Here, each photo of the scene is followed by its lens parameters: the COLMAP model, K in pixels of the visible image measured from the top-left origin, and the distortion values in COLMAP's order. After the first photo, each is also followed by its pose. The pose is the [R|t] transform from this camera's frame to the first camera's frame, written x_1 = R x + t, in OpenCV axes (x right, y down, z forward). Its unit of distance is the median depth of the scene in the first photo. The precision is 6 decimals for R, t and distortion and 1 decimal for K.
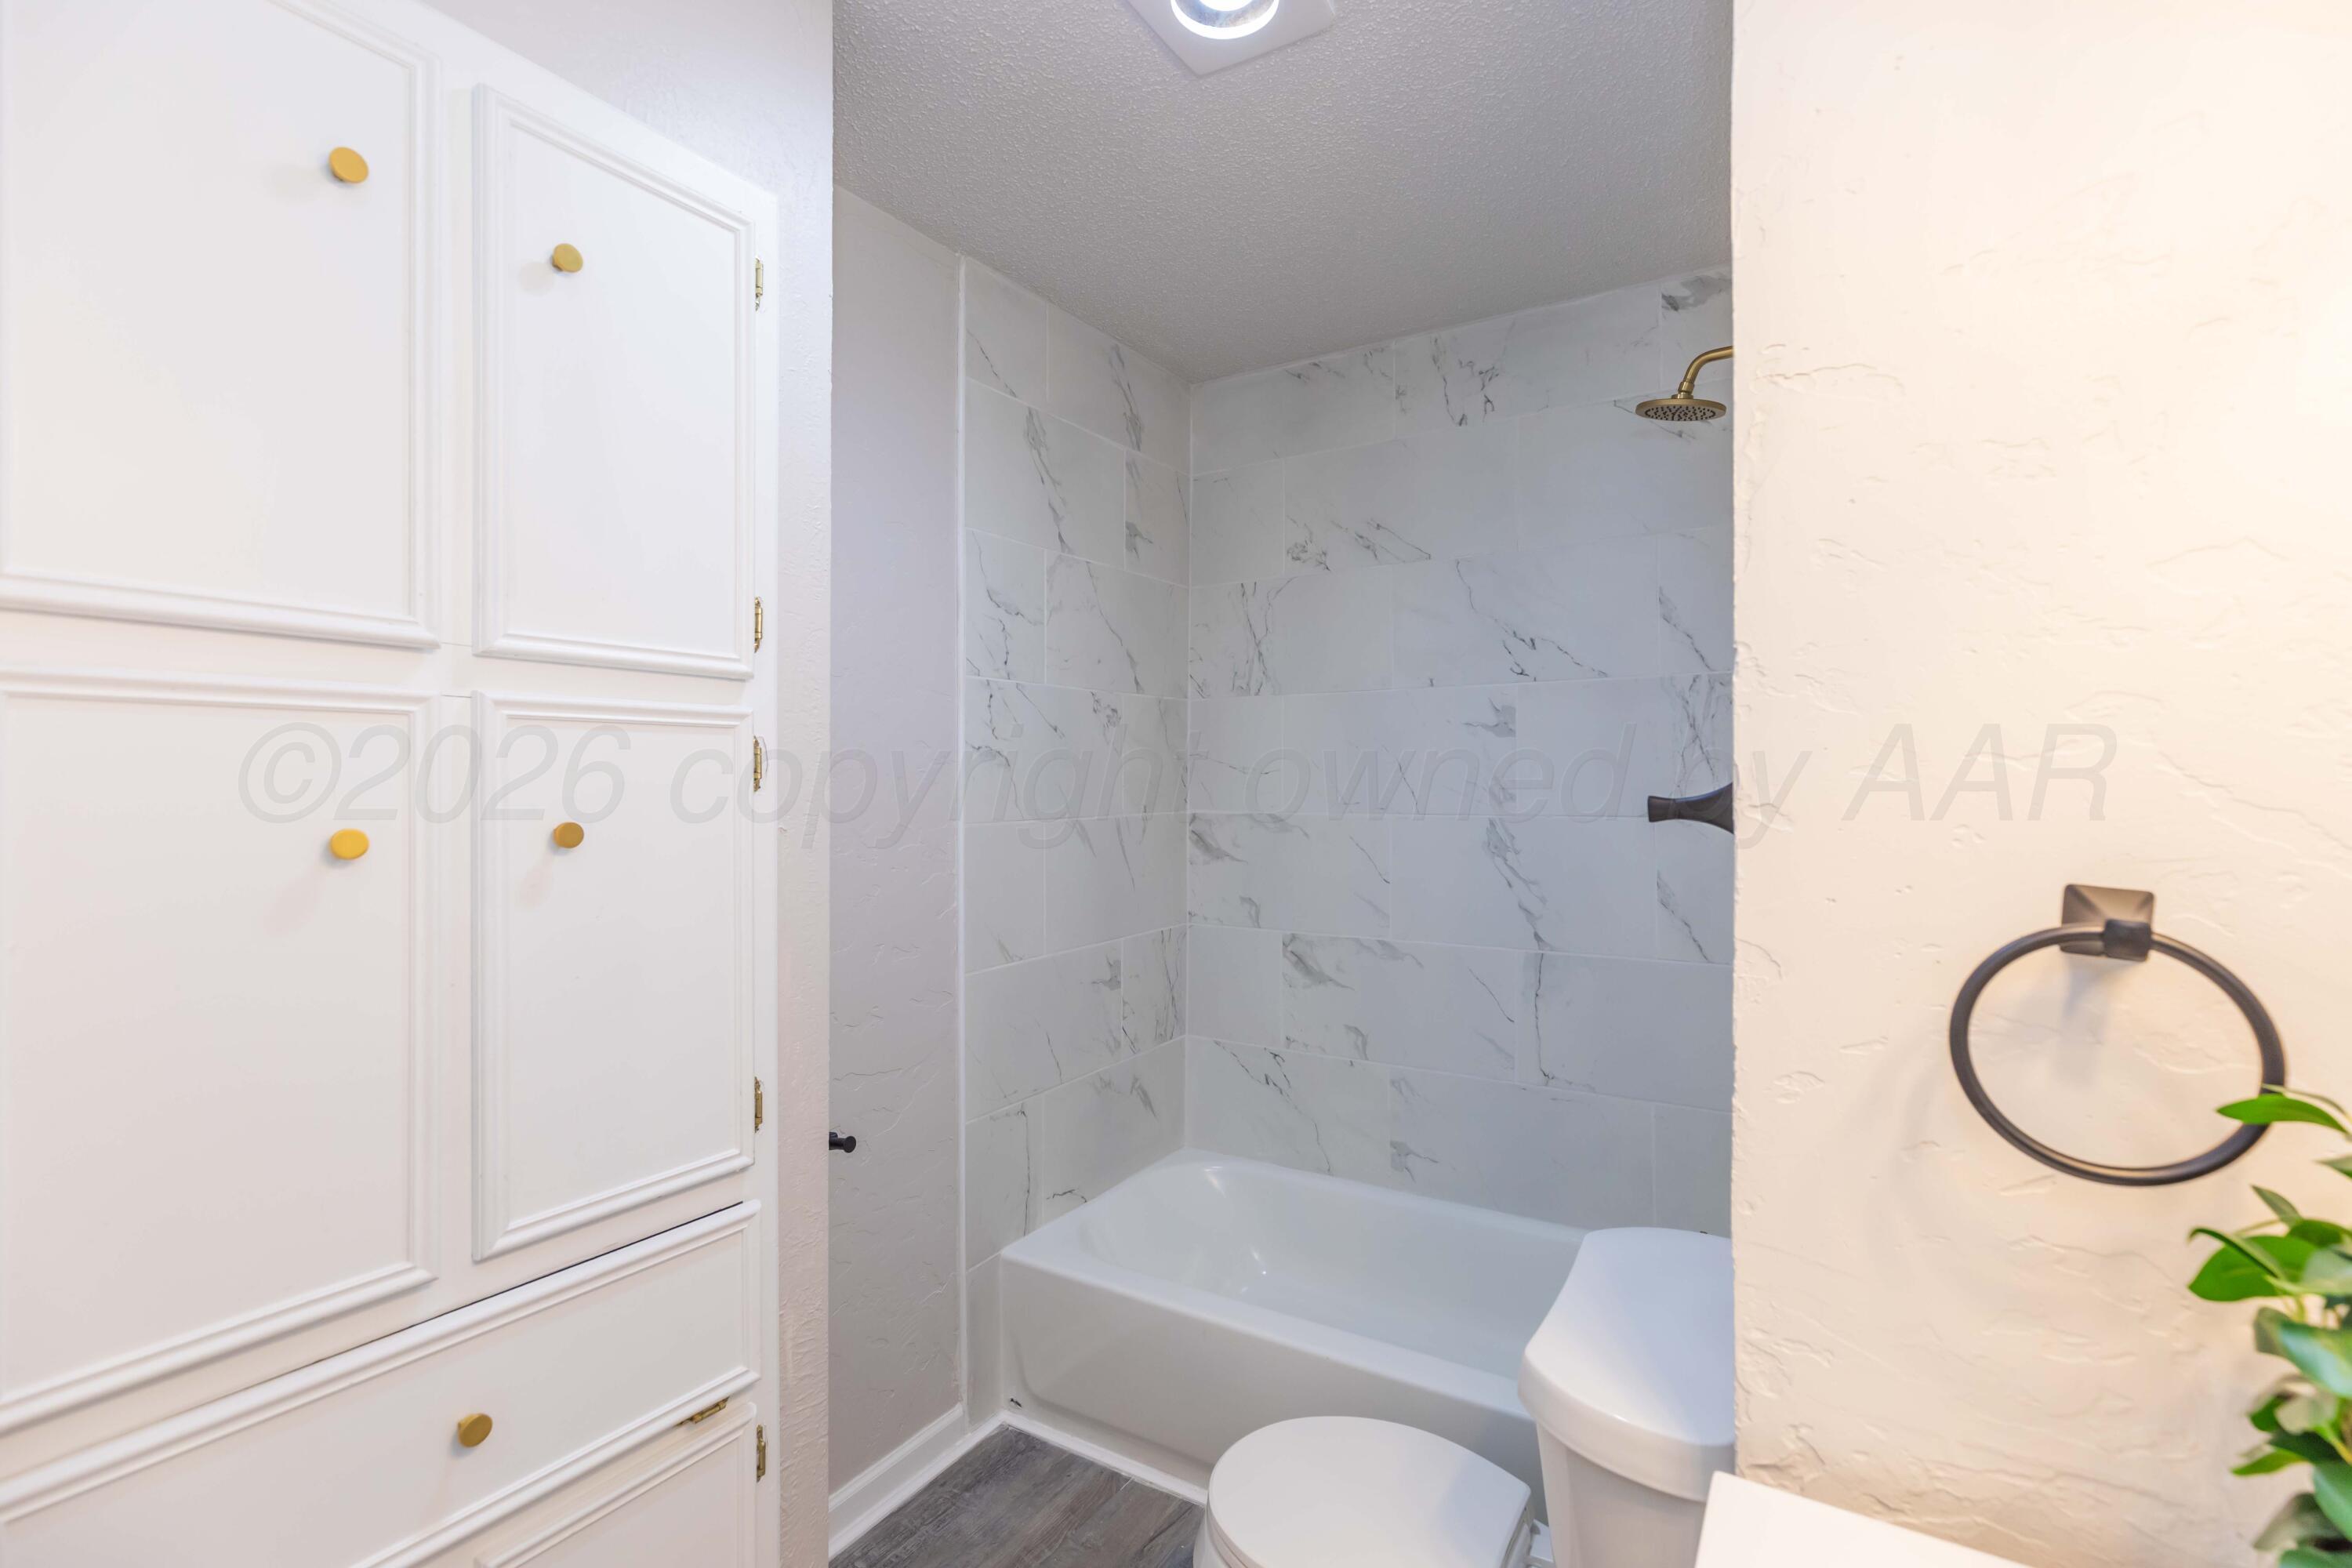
lens RADIAL K [[1080.4, 0, 1177.9], [0, 1080.4, 779.1], [0, 0, 1]] dist [0.008250, 0.000172]
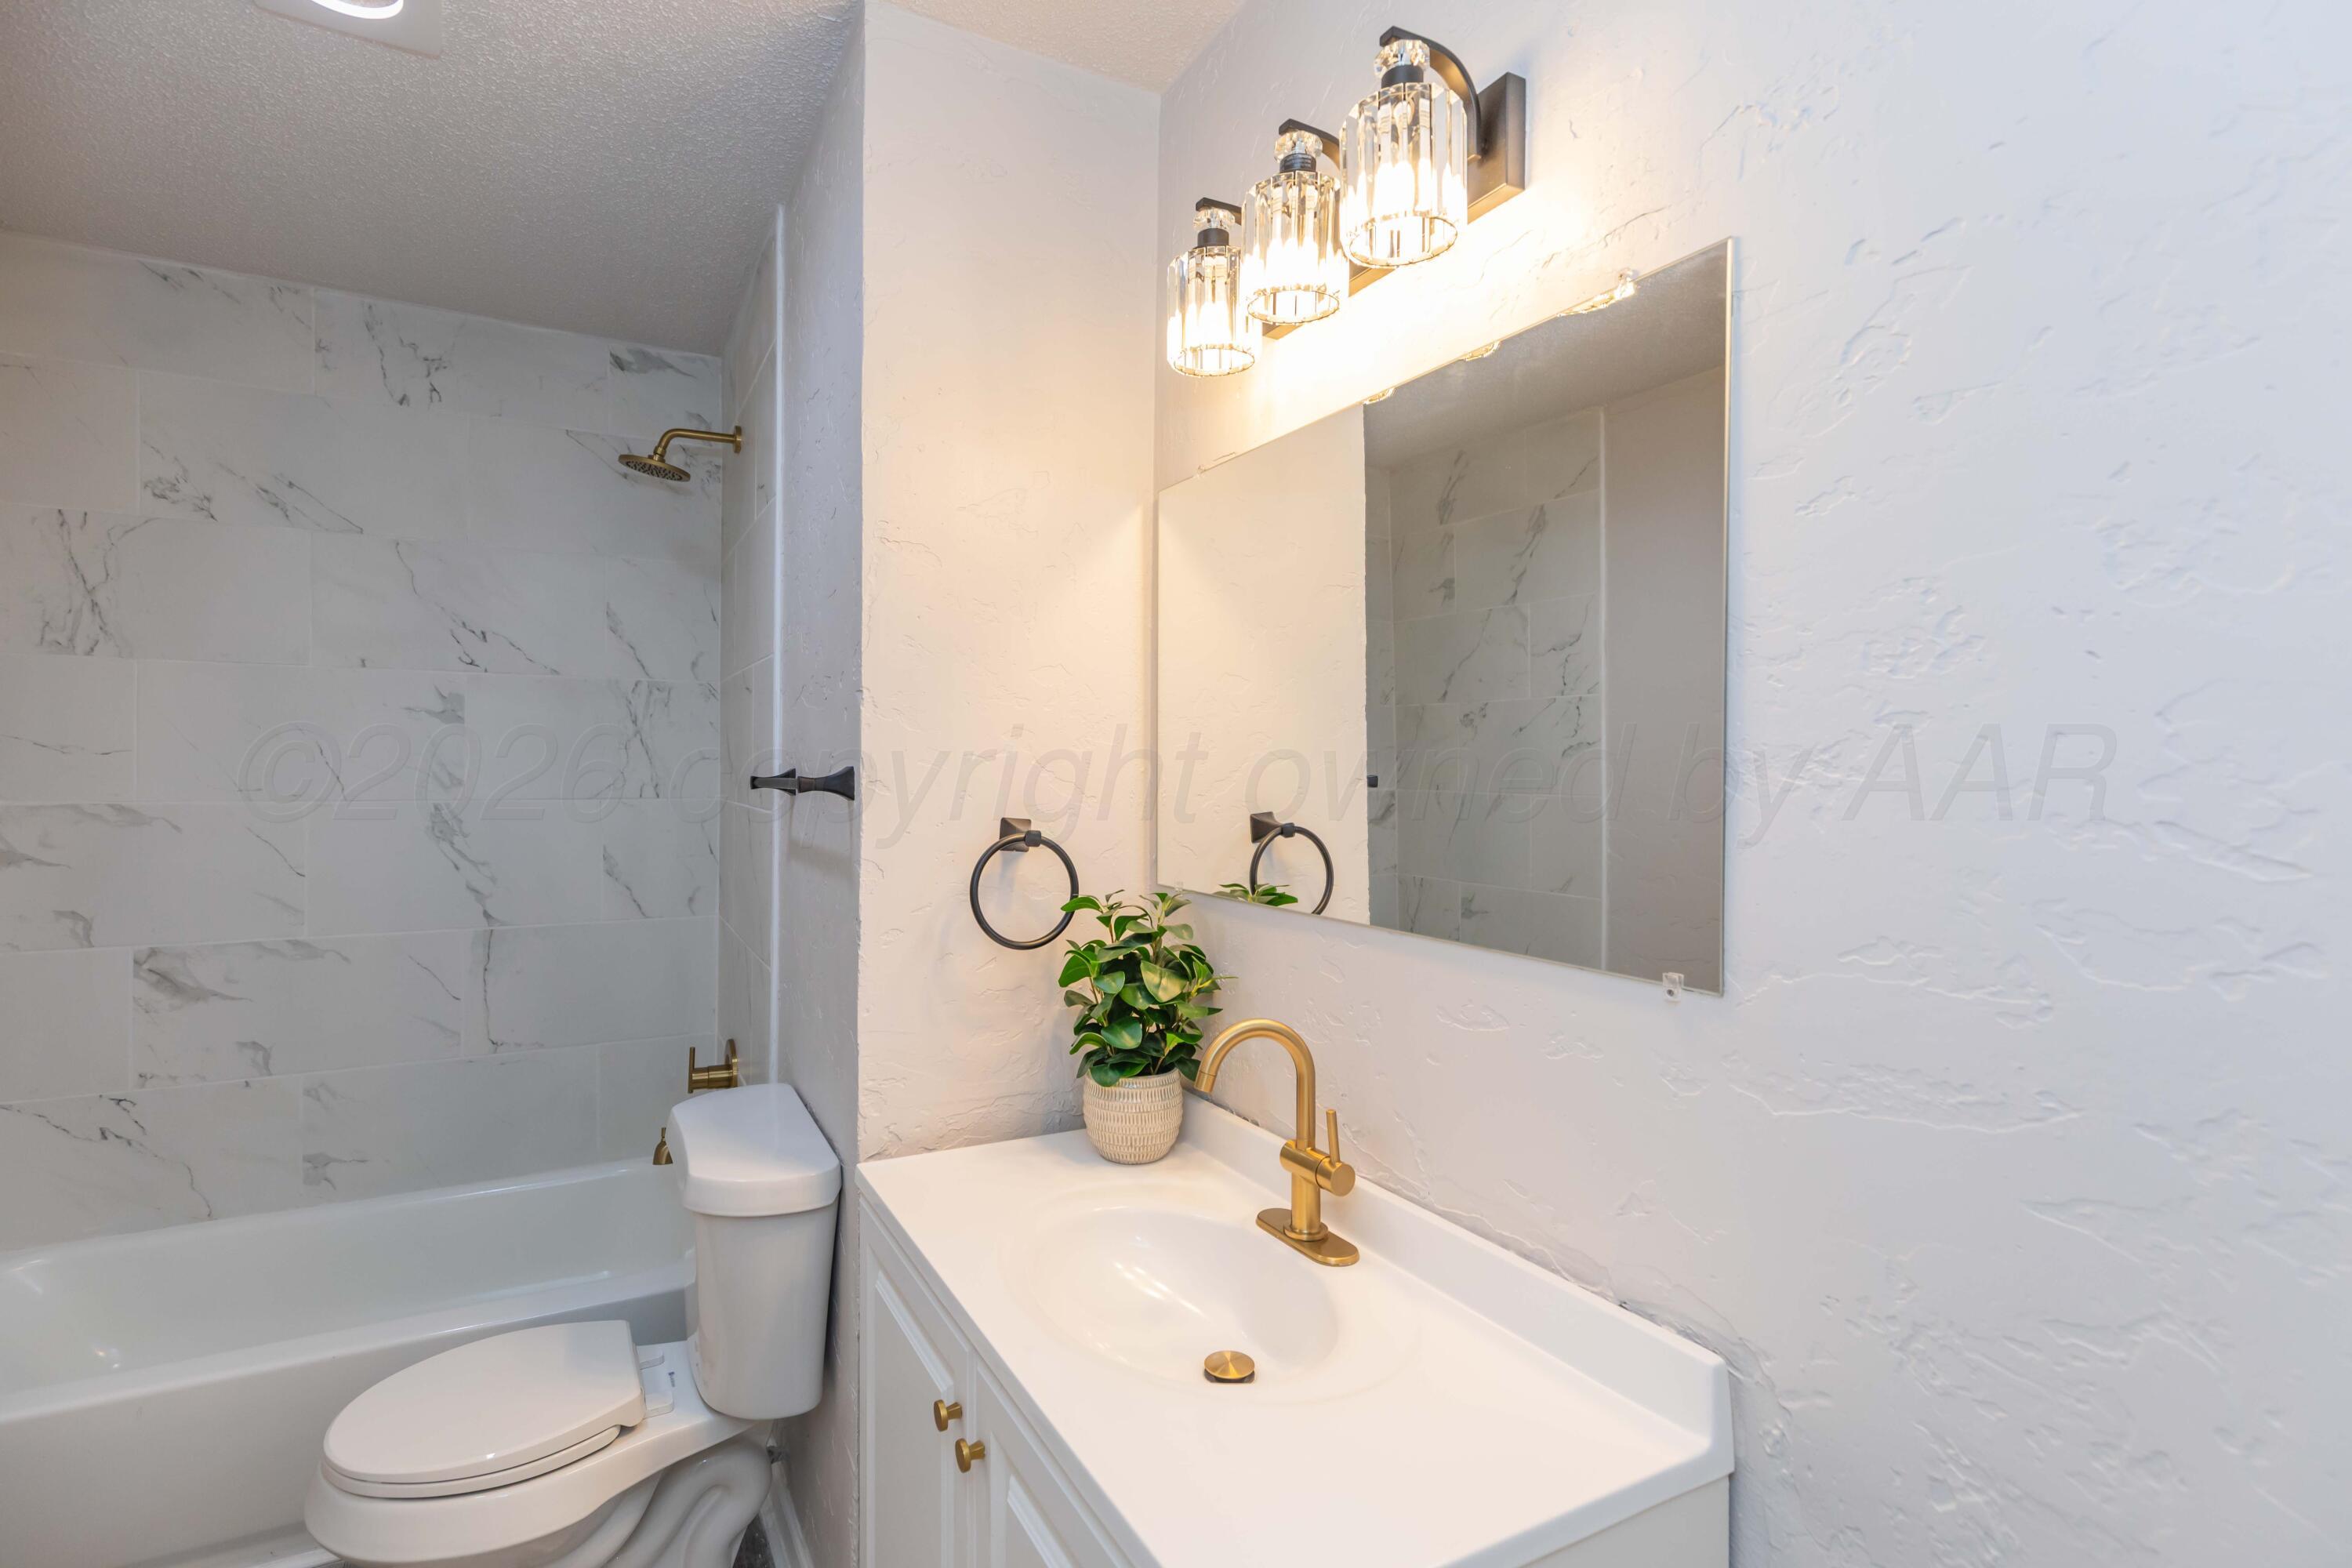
lens RADIAL K [[1080.4, 0, 1171.6], [0, 1080.4, 781.1], [0, 0, 1]] dist [0.008250, 0.000172]
pose [[0.482661, -0.000094, 0.875807, -0.267651], [-0.010023, 0.999934, 0.005632, 0.002706], [-0.875750, -0.011497, 0.482628, -0.094400]]
